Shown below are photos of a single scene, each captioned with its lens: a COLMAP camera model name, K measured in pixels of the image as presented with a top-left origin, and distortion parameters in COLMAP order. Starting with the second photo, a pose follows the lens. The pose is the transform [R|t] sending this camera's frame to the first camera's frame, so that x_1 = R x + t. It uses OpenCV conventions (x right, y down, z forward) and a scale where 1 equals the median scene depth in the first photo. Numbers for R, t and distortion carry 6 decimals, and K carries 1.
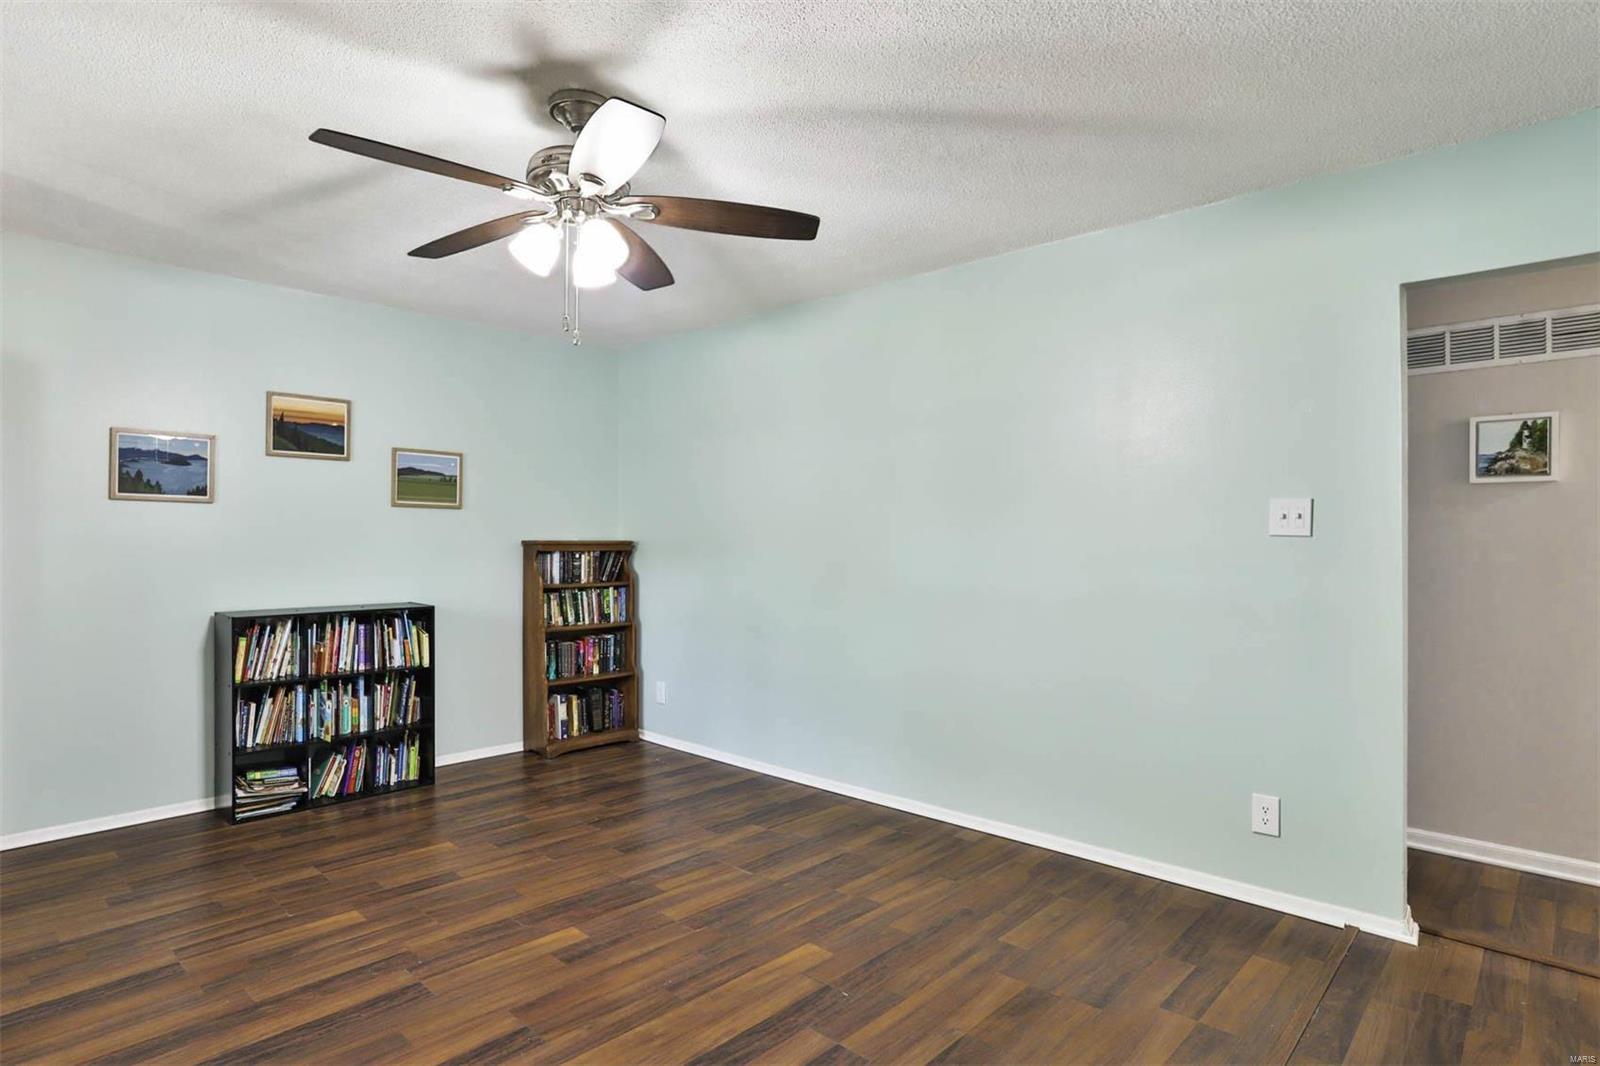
lens RADIAL K [[859.3, 0, 795.2], [0, 859.3, 544.2], [0, 0, 1]] dist [-0.027071, -0.000122]
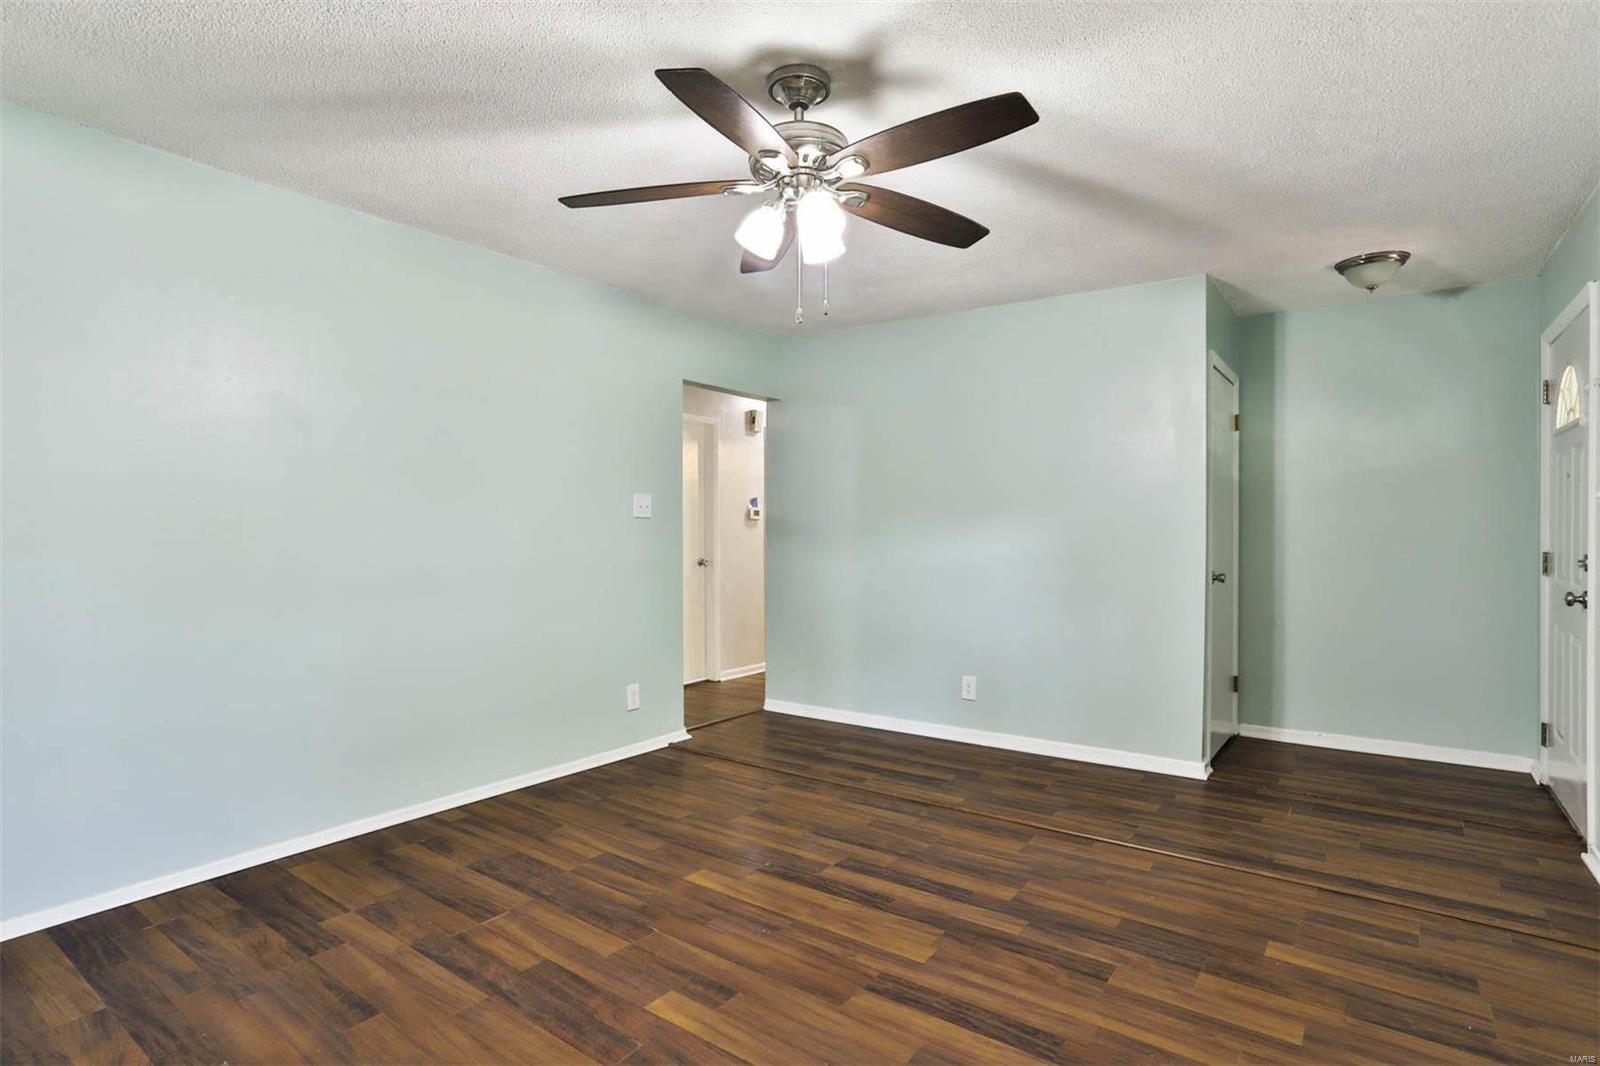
lens RADIAL K [[822.5, 0, 793.4], [0, 822.5, 528.8], [0, 0, 1]] dist [-0.012595, 0.005386]
pose [[-0.141597, -0.003837, 0.989917, -1.084479], [-0.013729, 0.999904, 0.001912, 0.004496], [-0.989829, -0.013320, -0.141636, 1.033207]]
